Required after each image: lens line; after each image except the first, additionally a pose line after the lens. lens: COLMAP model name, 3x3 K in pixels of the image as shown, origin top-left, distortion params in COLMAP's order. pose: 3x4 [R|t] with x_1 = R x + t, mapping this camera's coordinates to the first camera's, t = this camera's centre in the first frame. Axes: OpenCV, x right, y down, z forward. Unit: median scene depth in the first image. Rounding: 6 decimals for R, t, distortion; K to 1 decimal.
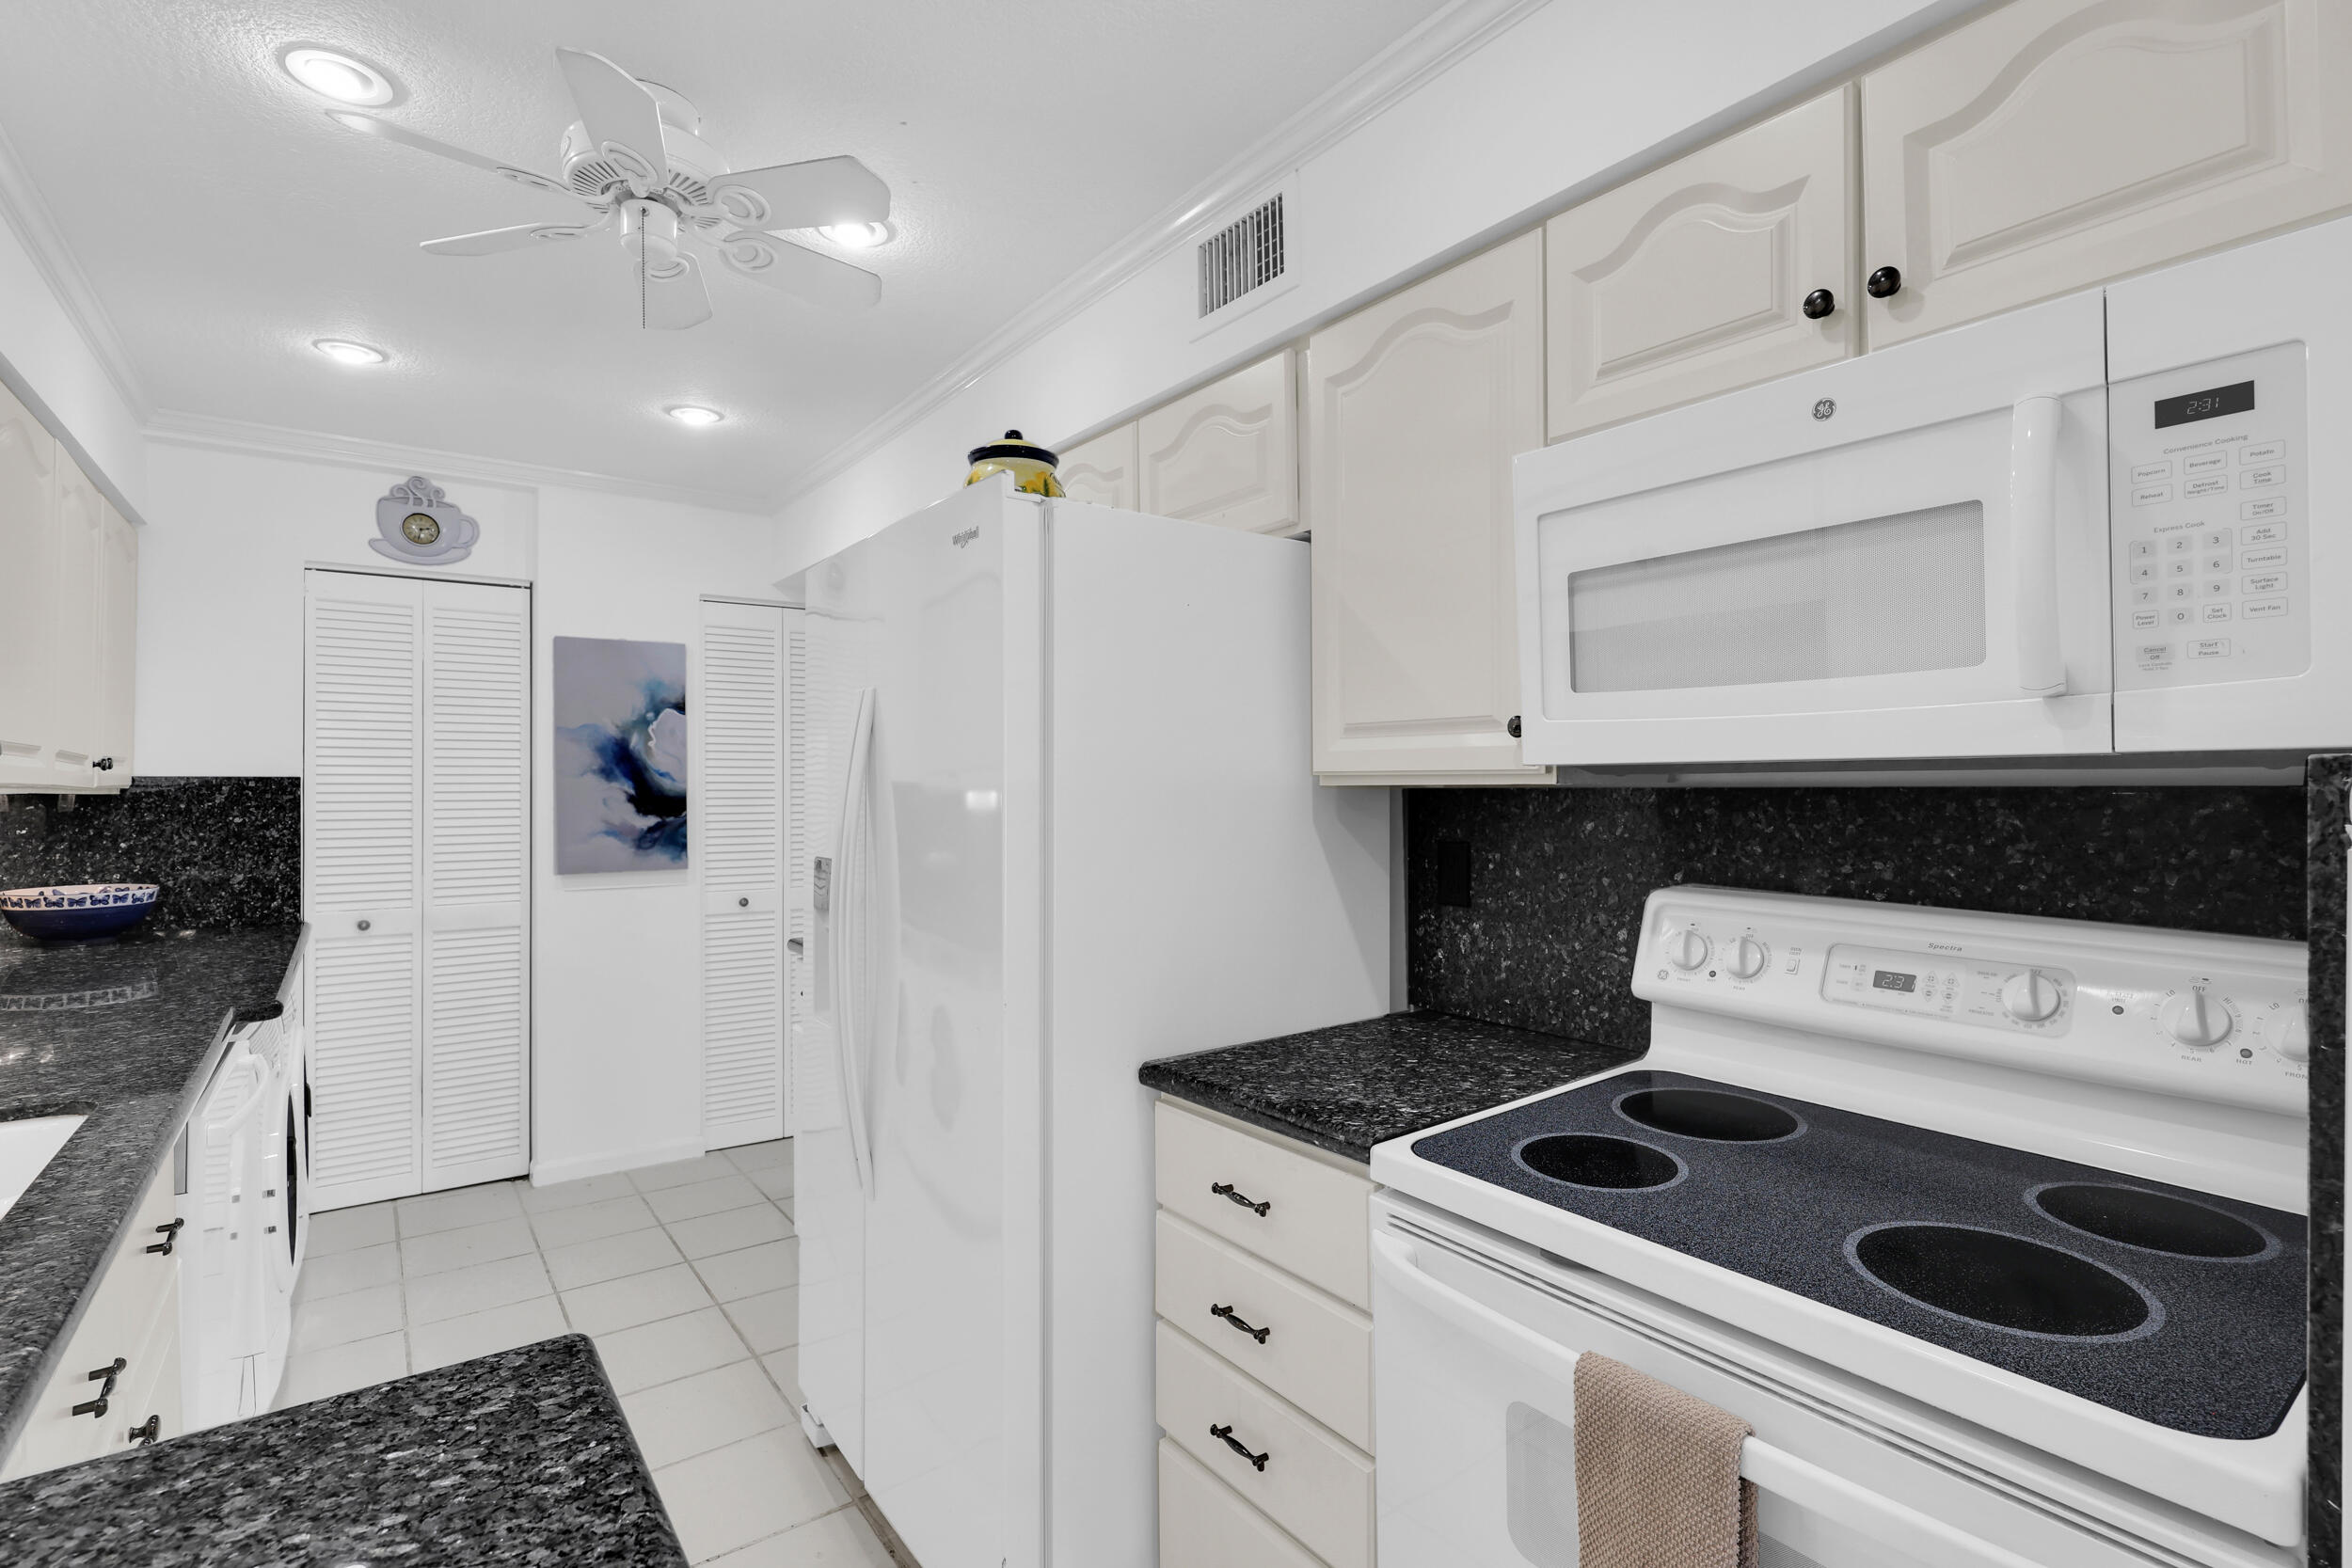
lens RADIAL K [[1105.3, 0, 1181.1], [0, 1105.3, 787.5], [0, 0, 1]] dist [0.002032, 0.000850]
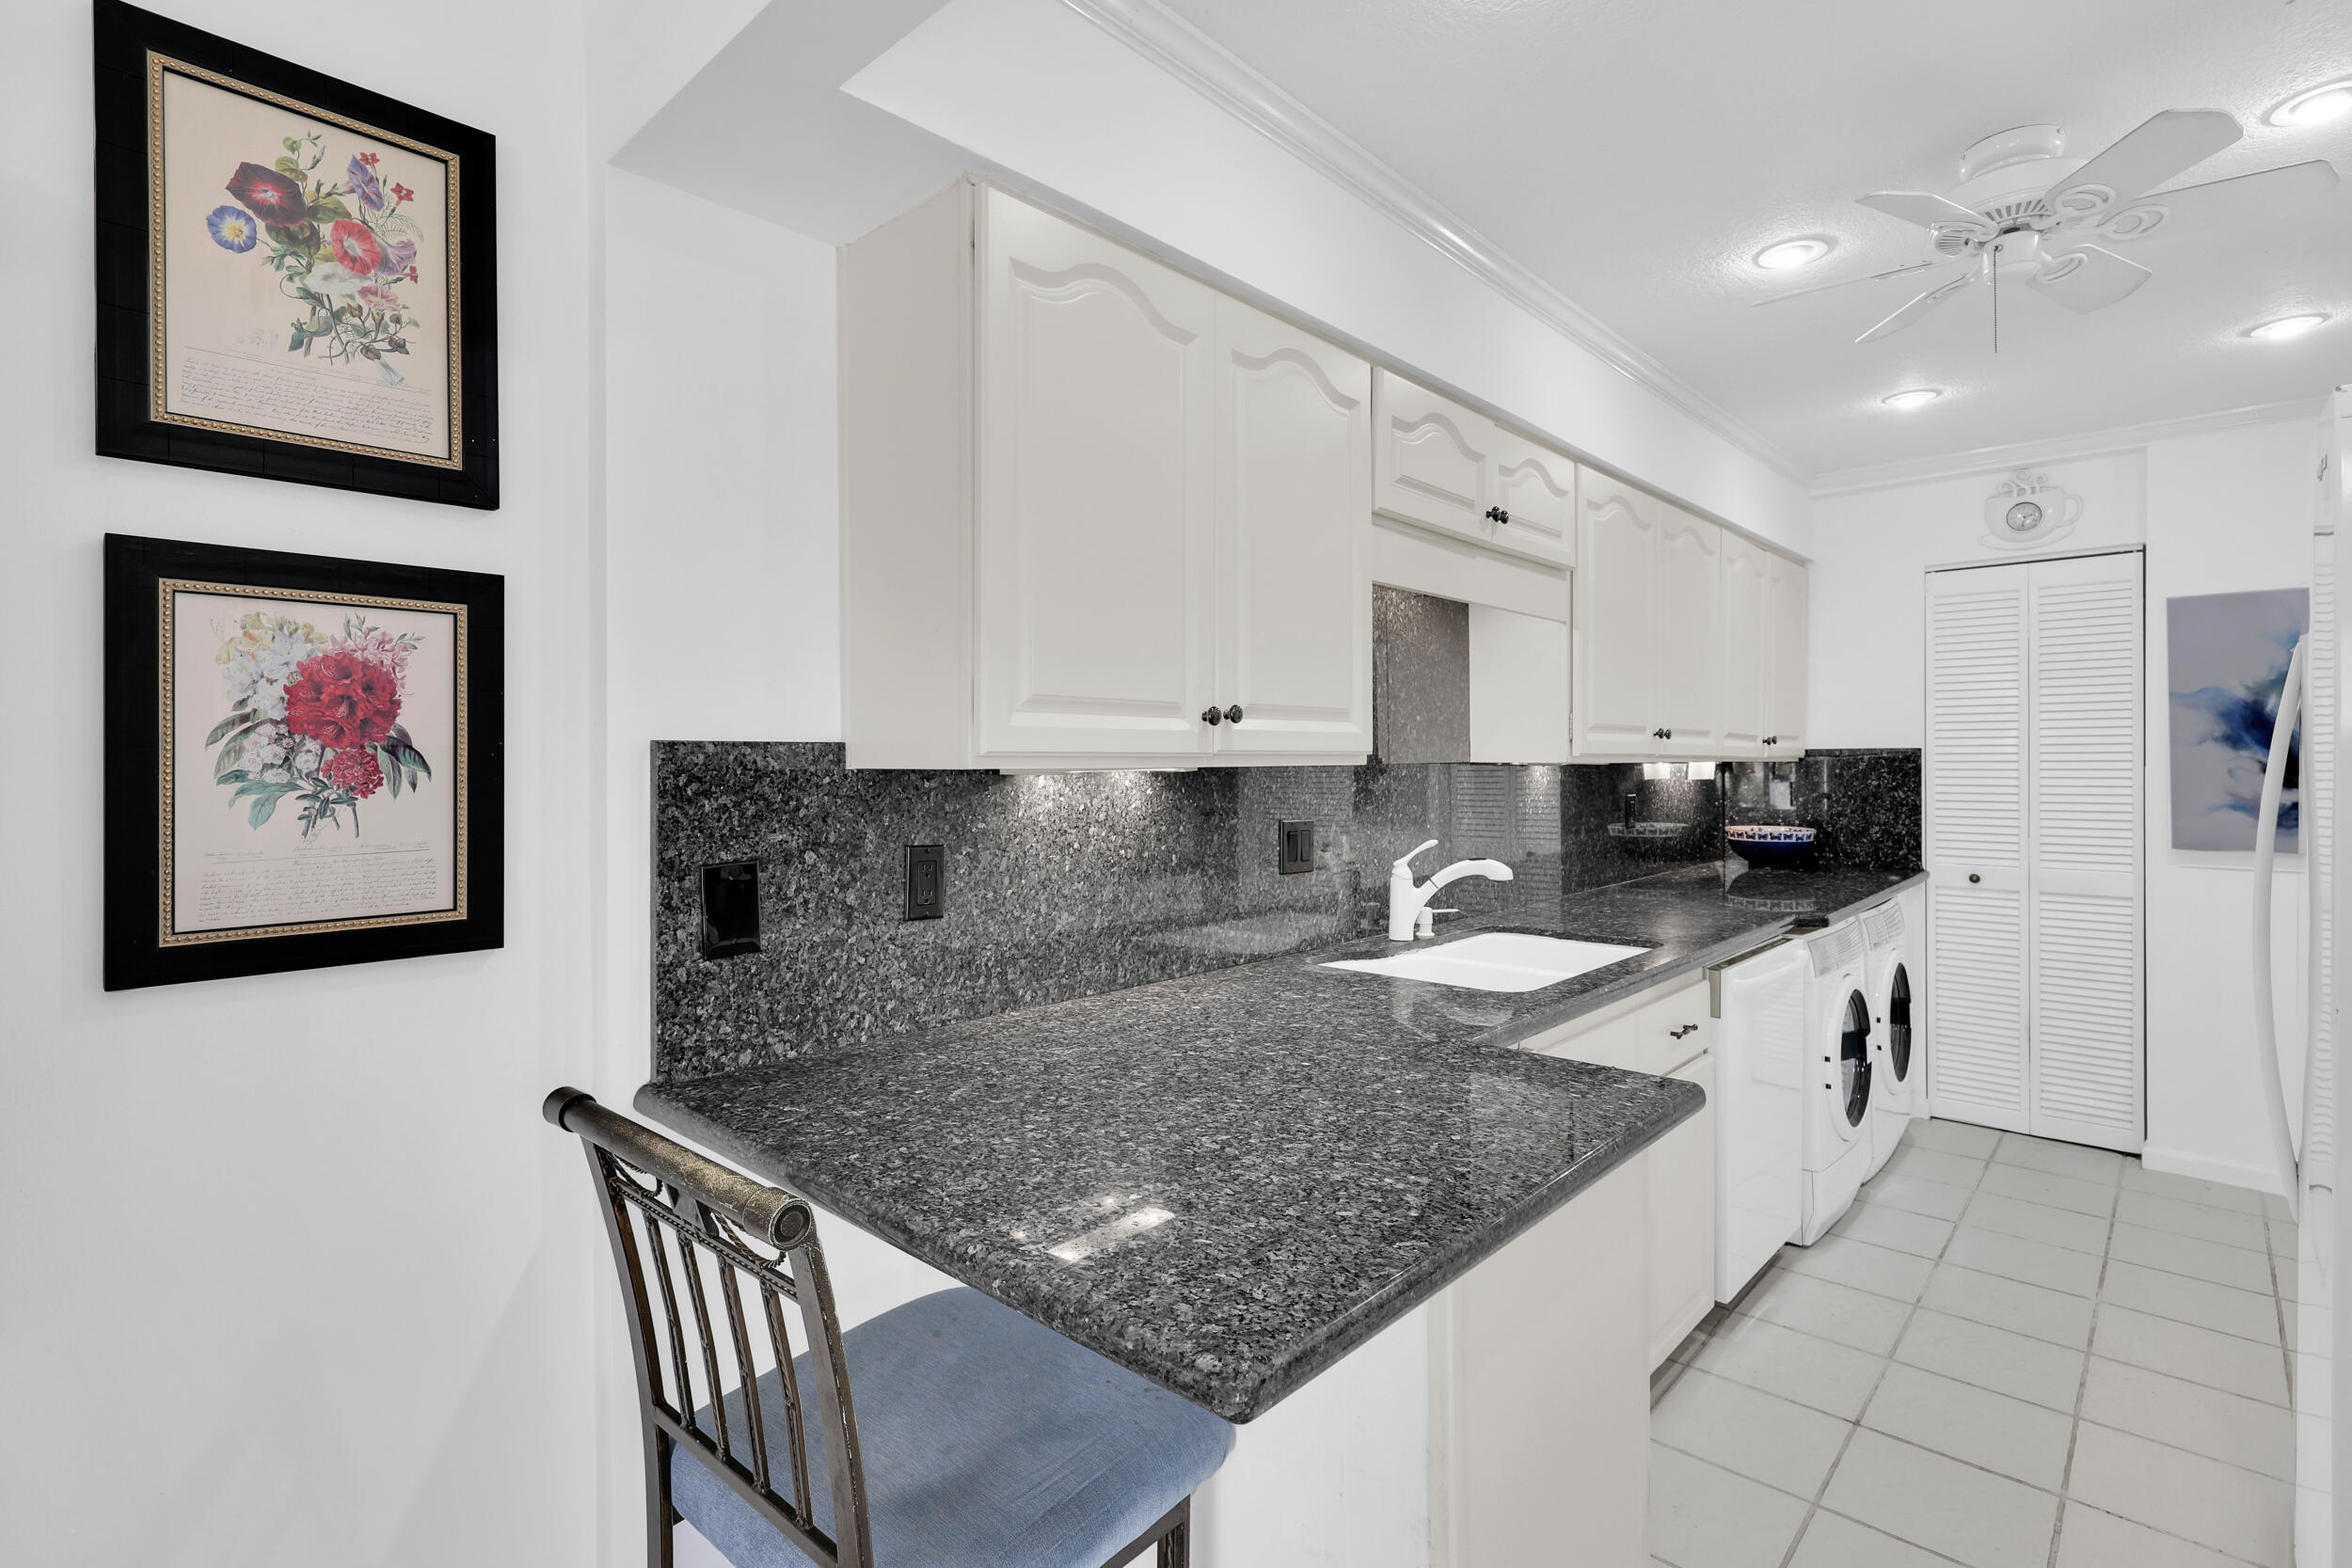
lens RADIAL K [[1105.3, 0, 1181.1], [0, 1105.3, 787.5], [0, 0, 1]] dist [0.002032, 0.000850]
pose [[0.197854, 0.026803, -0.979865, 0.212928], [0.001260, 0.999618, 0.027598, -0.000929], [0.980231, -0.006695, 0.197745, -0.019554]]
